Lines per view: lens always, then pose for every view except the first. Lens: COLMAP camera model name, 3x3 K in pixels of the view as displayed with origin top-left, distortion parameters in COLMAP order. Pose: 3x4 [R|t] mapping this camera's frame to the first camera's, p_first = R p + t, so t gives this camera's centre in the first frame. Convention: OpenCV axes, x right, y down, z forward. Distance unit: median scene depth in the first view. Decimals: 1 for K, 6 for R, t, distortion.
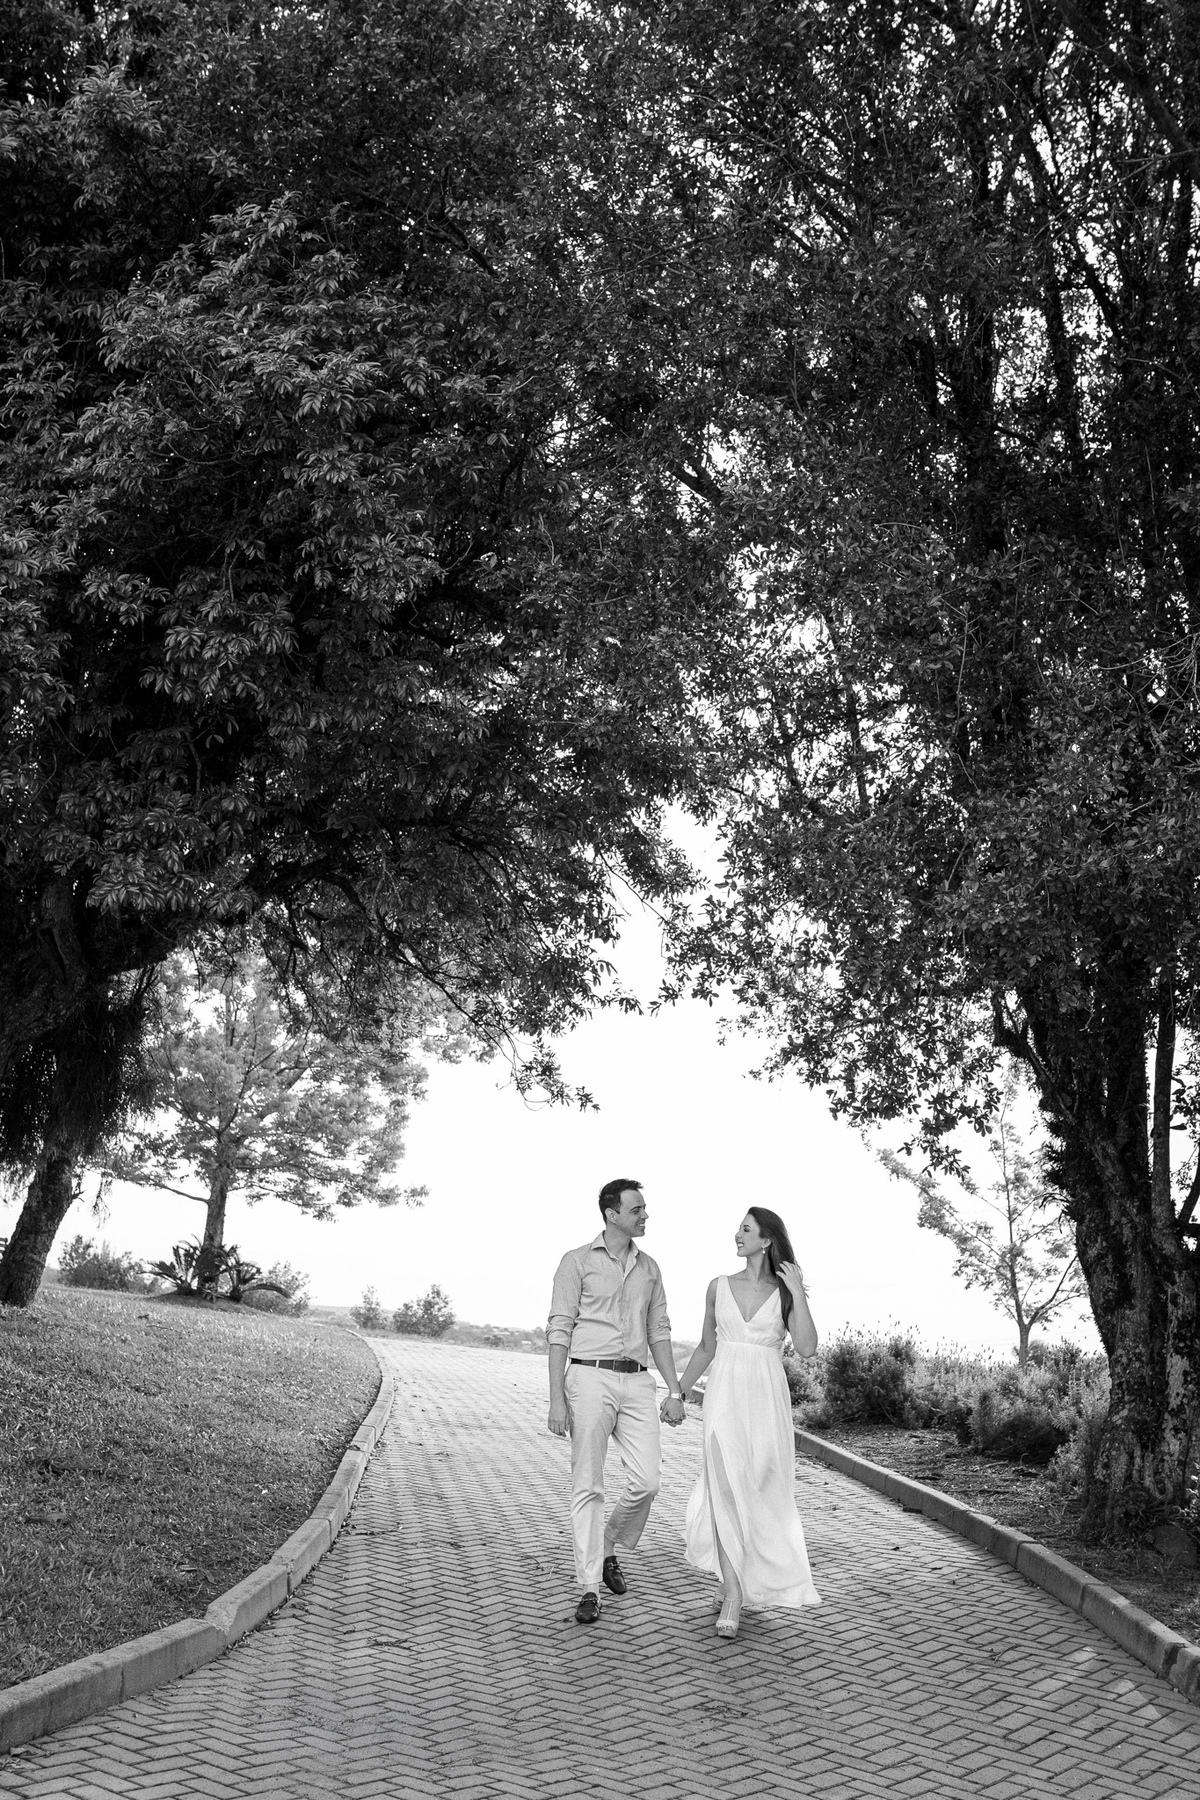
lens RADIAL K [[1866.6, 0, 667.9], [0, 1866.6, 901.1], [0, 0, 1]] dist [-0.034214, 0.030999]
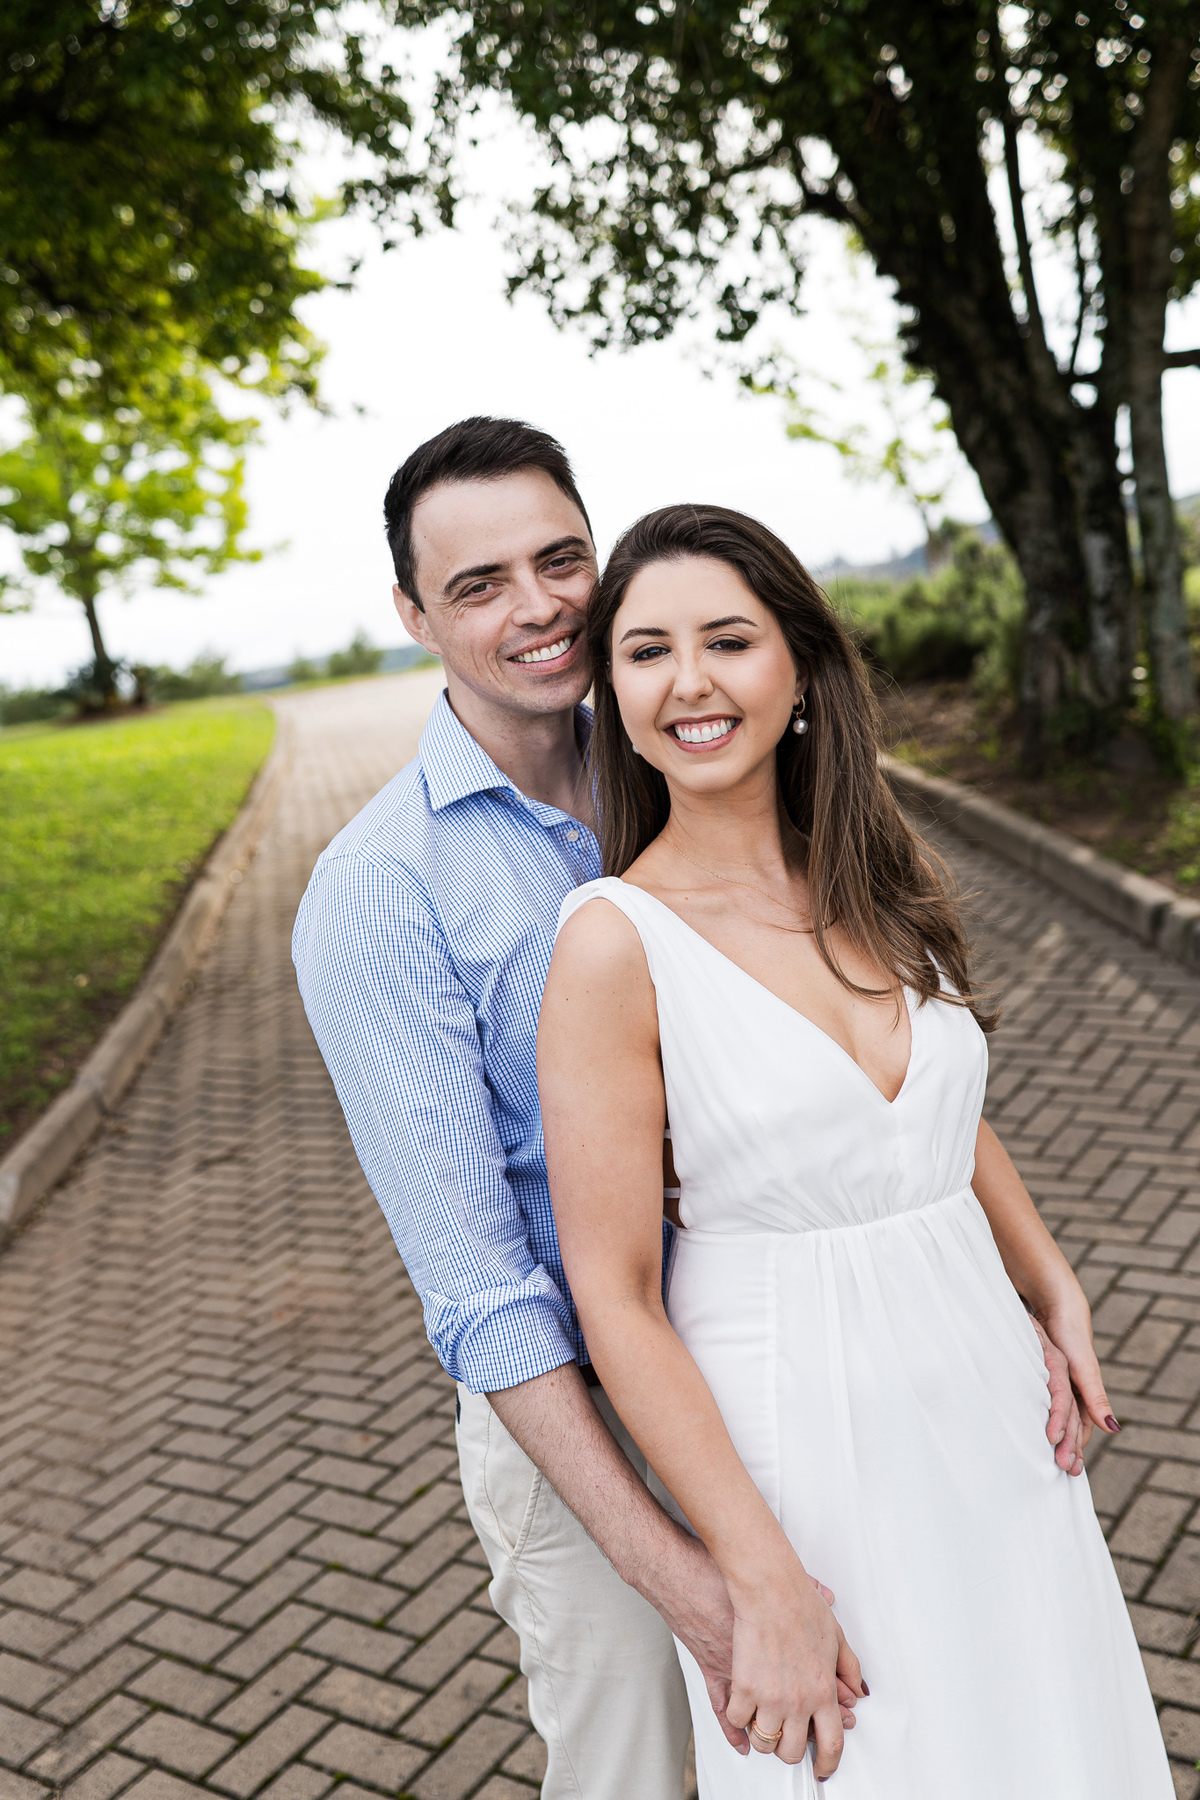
lens RADIAL K [[1866.6, 0, 667.9], [0, 1866.6, 901.1], [0, 0, 1]] dist [-0.034214, 0.030999]
pose [[0.963868, -0.266378, -0.000631, 0.046047], [0.246596, 0.891389, 0.380285, 0.026492], [-0.100737, -0.366700, 0.924869, 0.183206]]
